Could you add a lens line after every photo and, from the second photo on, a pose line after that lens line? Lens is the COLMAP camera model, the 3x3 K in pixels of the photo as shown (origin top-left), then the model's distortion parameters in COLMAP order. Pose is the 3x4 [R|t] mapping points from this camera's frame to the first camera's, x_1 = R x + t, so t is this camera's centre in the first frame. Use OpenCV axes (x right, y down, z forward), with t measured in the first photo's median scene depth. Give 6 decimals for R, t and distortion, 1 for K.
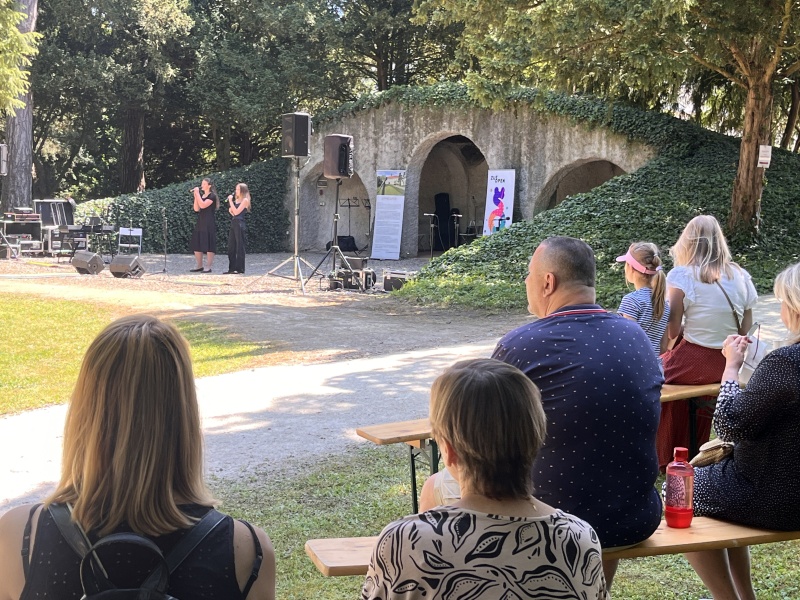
lens RADIAL K [[1098.6, 0, 400.0], [0, 1098.6, 300.0], [0, 0, 1]] dist [0.141583, -0.004178]
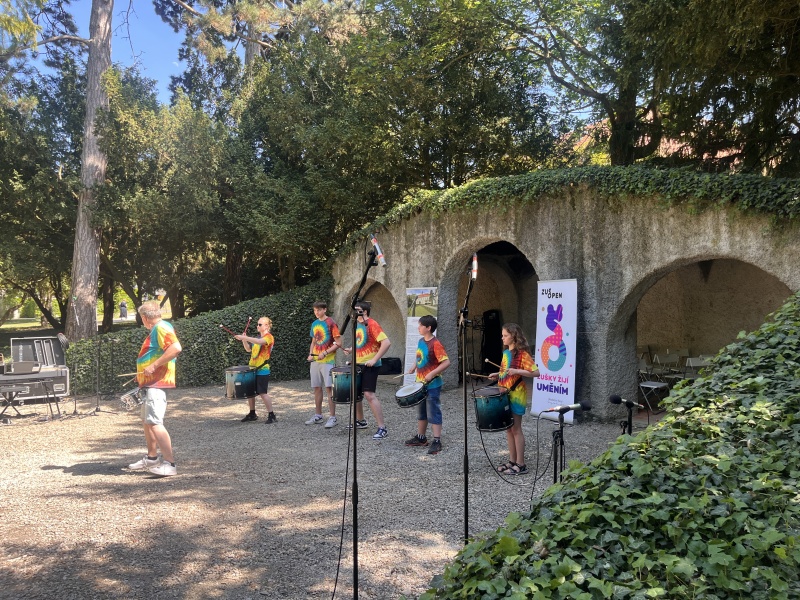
lens RADIAL K [[594.9, 0, 400.0], [0, 594.9, 300.0], [0, 0, 1]] dist [0.075439, -0.098044]
pose [[0.985975, -0.039152, -0.162235, 0.054166], [0.022541, 0.994427, -0.102992, -0.067259], [0.165364, 0.097891, 0.981362, 0.599242]]
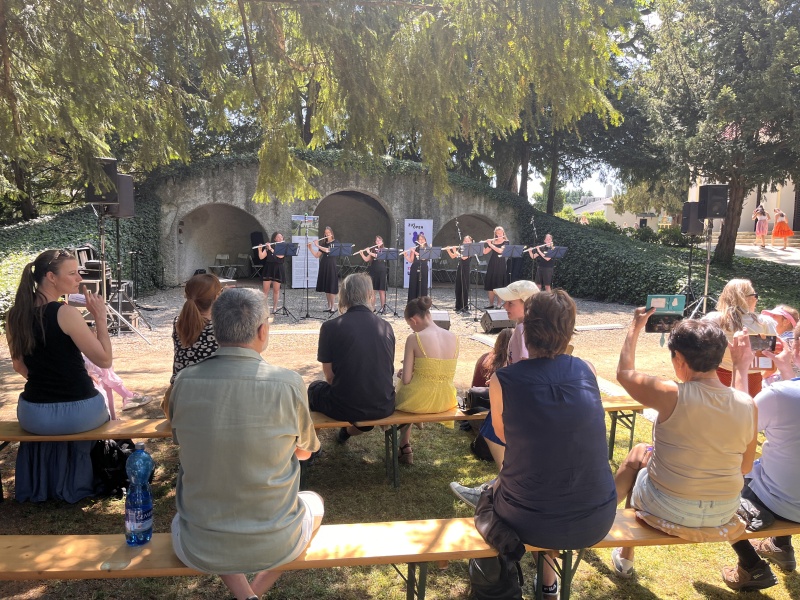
lens RADIAL K [[594.9, 0, 400.0], [0, 594.9, 300.0], [0, 0, 1]] dist [0.075439, -0.098044]
pose [[0.513687, -0.097289, 0.852444, -0.582438], [0.068158, 0.995037, 0.072491, -0.071160], [-0.855266, 0.020863, 0.517769, 0.616982]]
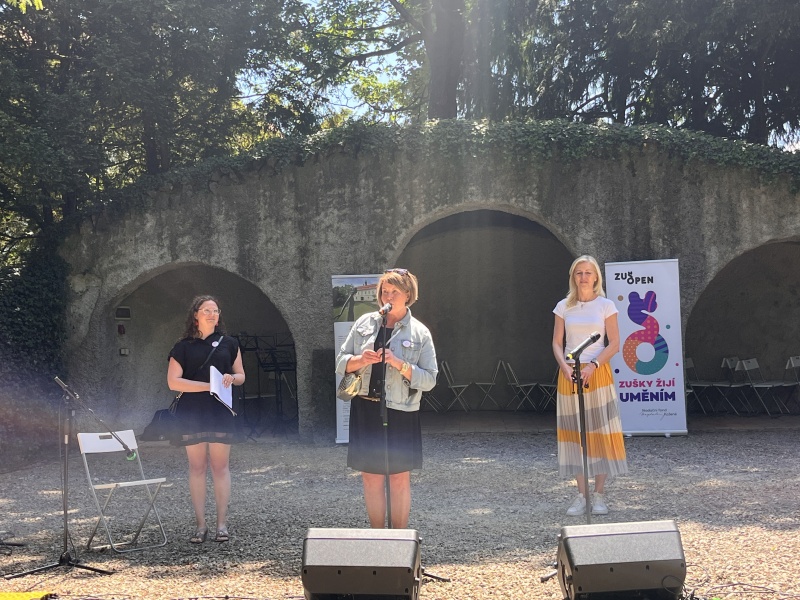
lens RADIAL K [[1115.9, 0, 400.0], [0, 1115.9, 300.0], [0, 0, 1]] dist [0.120916, -0.111031]
pose [[0.781928, -0.030316, 0.622631, -0.363598], [0.114950, 0.988700, -0.096219, -0.056279], [-0.612679, 0.146808, 0.776577, 0.622152]]
